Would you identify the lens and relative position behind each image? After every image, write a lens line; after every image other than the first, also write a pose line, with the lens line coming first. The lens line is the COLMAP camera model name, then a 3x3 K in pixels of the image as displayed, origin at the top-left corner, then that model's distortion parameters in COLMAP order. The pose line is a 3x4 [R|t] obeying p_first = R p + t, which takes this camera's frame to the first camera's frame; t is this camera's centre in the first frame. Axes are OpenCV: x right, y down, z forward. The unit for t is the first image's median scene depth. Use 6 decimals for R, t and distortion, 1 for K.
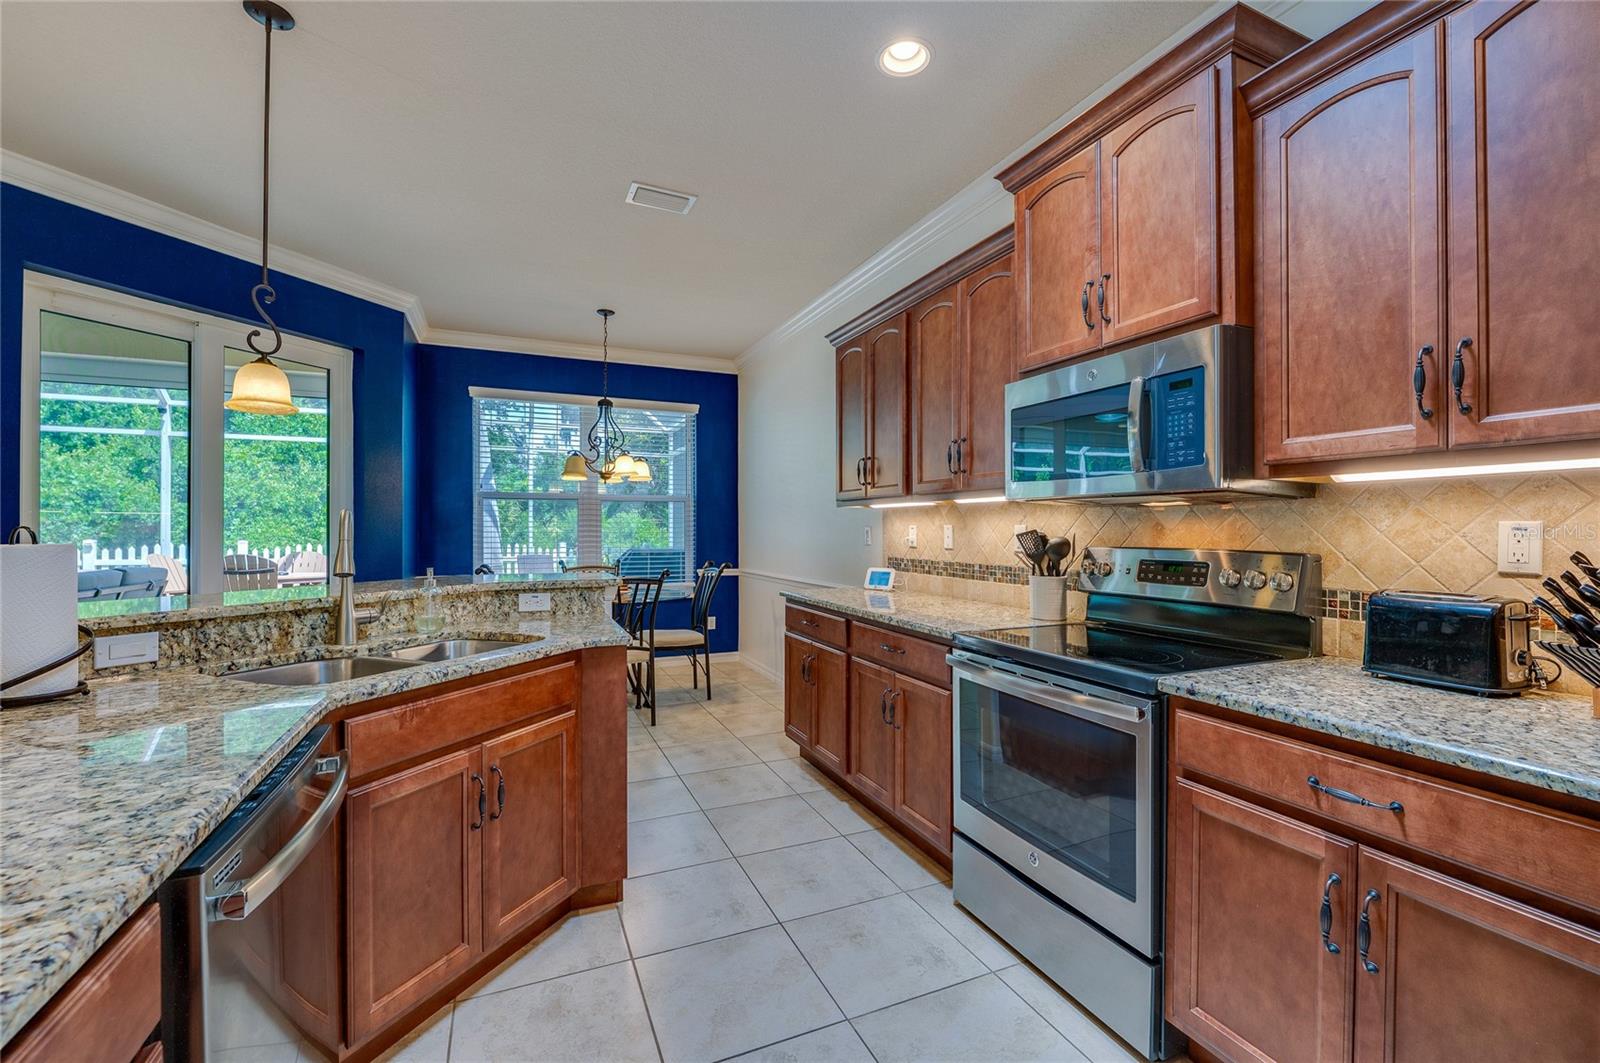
lens RADIAL K [[676.6, 0, 811.3], [0, 676.6, 527.0], [0, 0, 1]] dist [-0.017666, 0.003175]
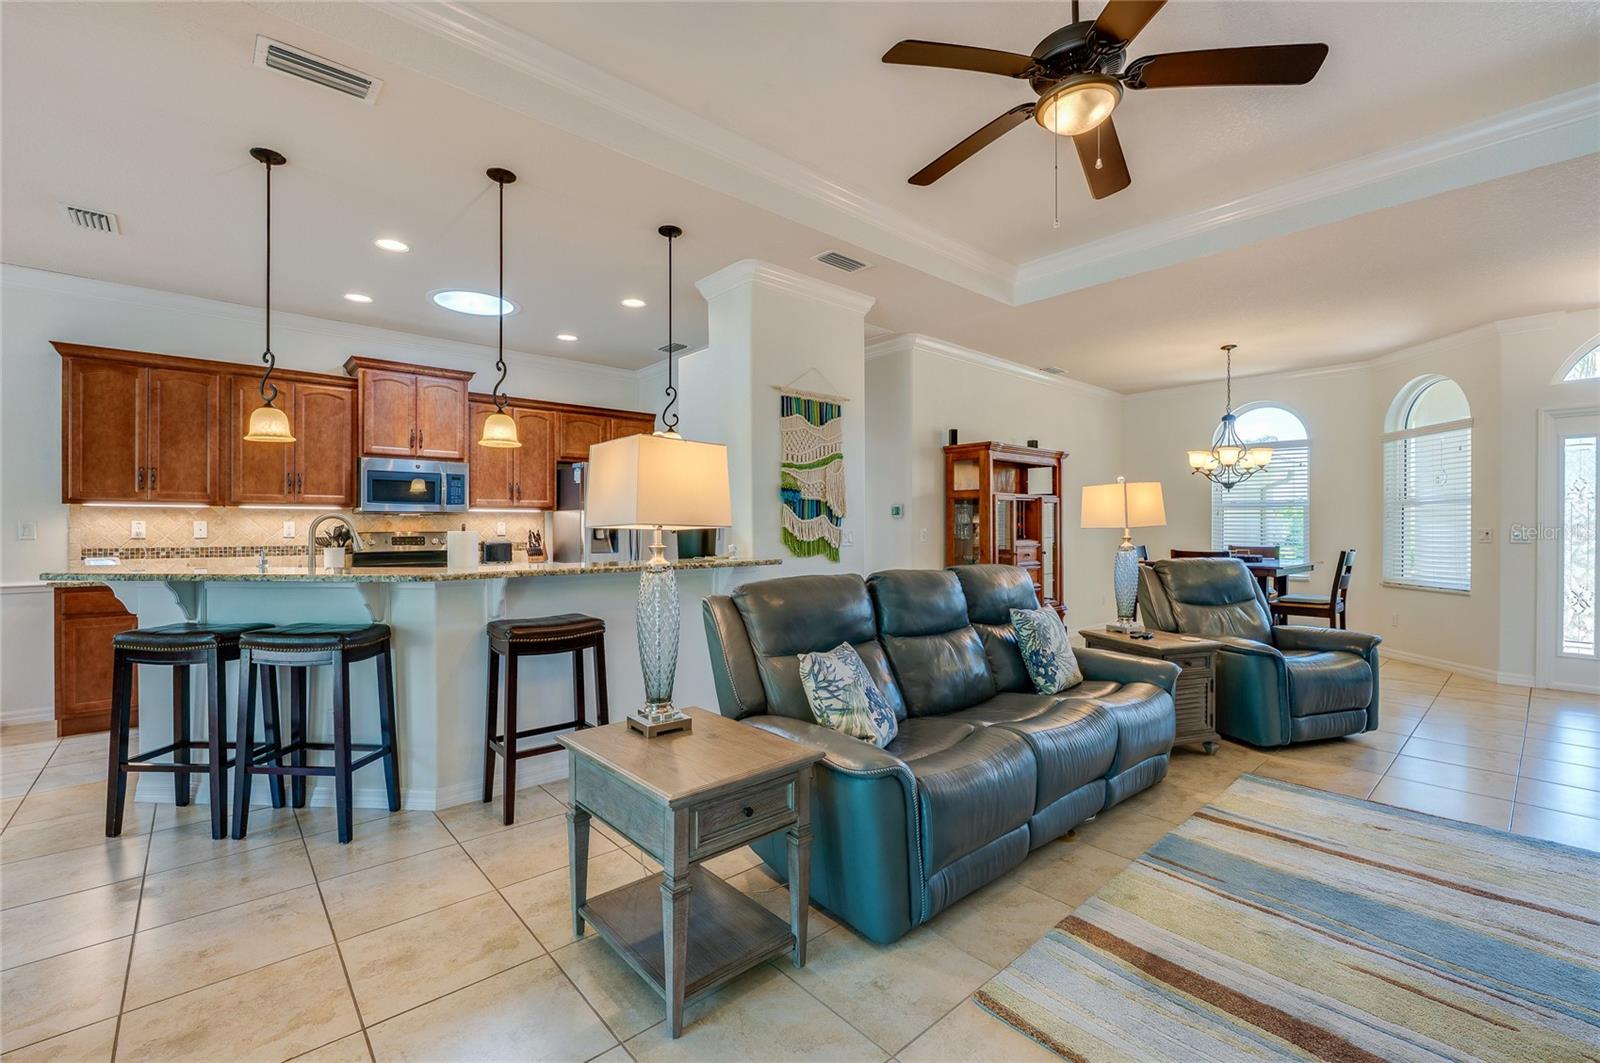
lens RADIAL K [[676.6, 0, 794.3], [0, 676.6, 527.1], [0, 0, 1]] dist [-0.017666, 0.003175]
pose [[-0.315579, -0.004390, 0.948889, -1.655802], [-0.005302, 0.999982, 0.002864, -0.001393], [-0.948885, -0.004127, -0.315596, 0.277471]]
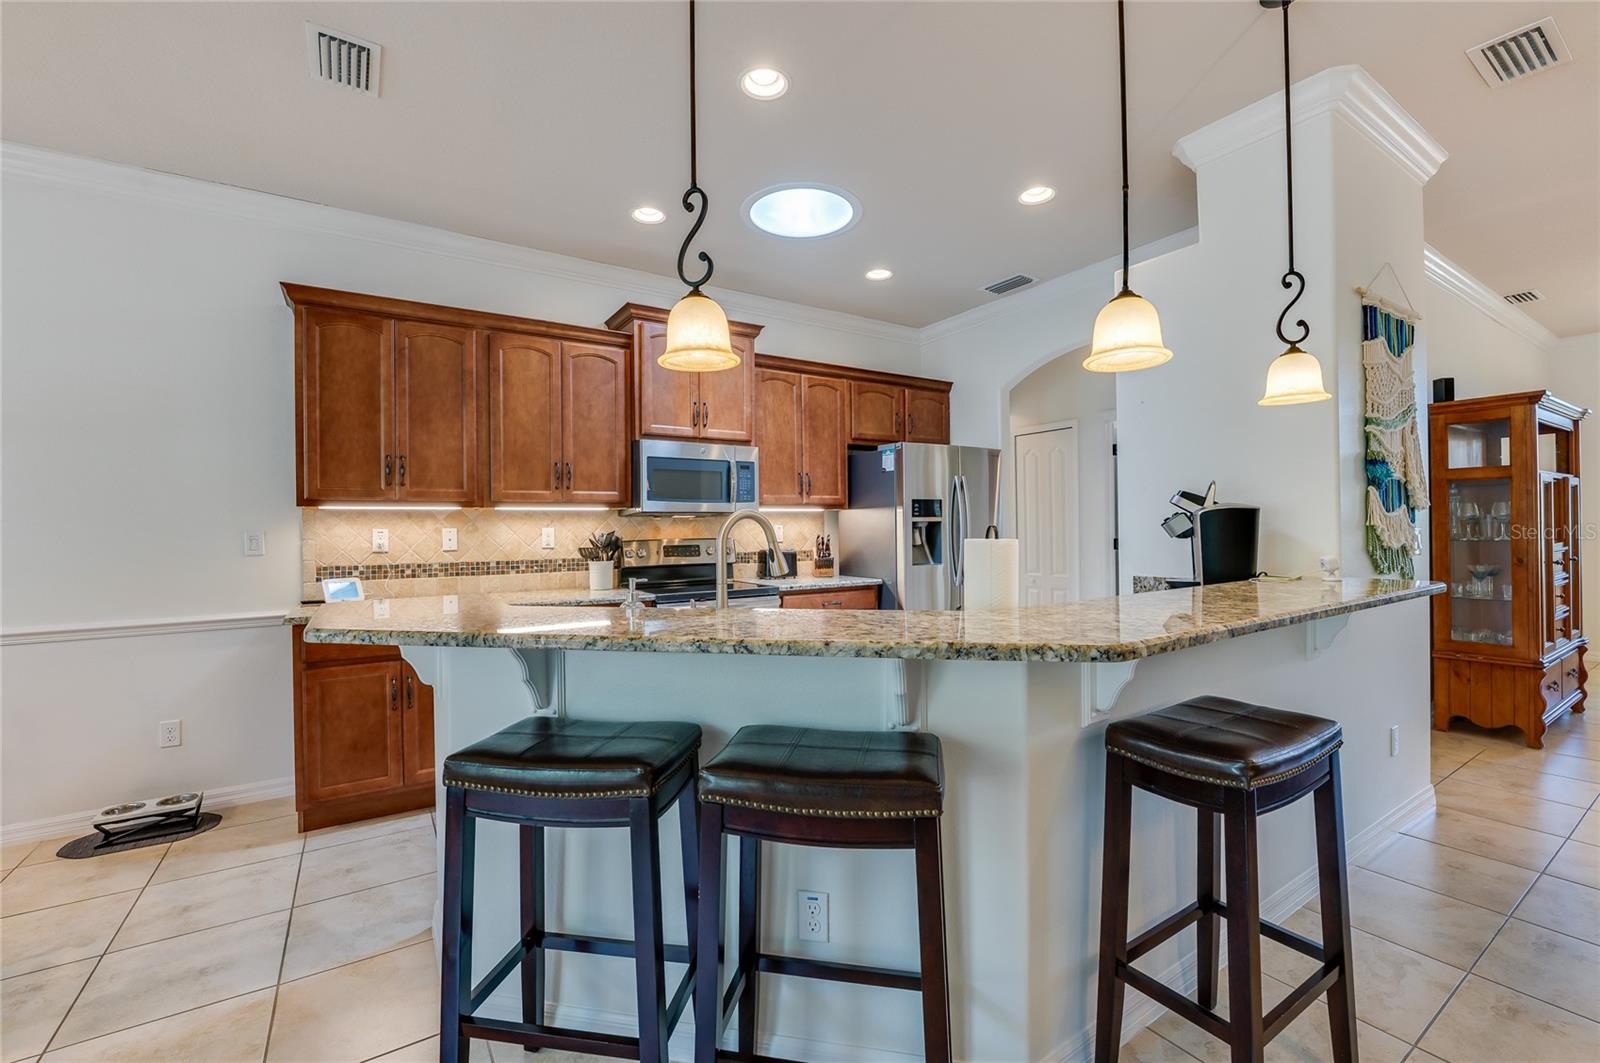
lens RADIAL K [[676.6, 0, 794.9], [0, 676.6, 529.7], [0, 0, 1]] dist [-0.017666, 0.003175]
pose [[-0.164335, -0.002275, 0.986402, -1.024203], [0.007810, 0.999963, 0.003607, -0.000487], [-0.986374, 0.008296, -0.164312, 0.685883]]
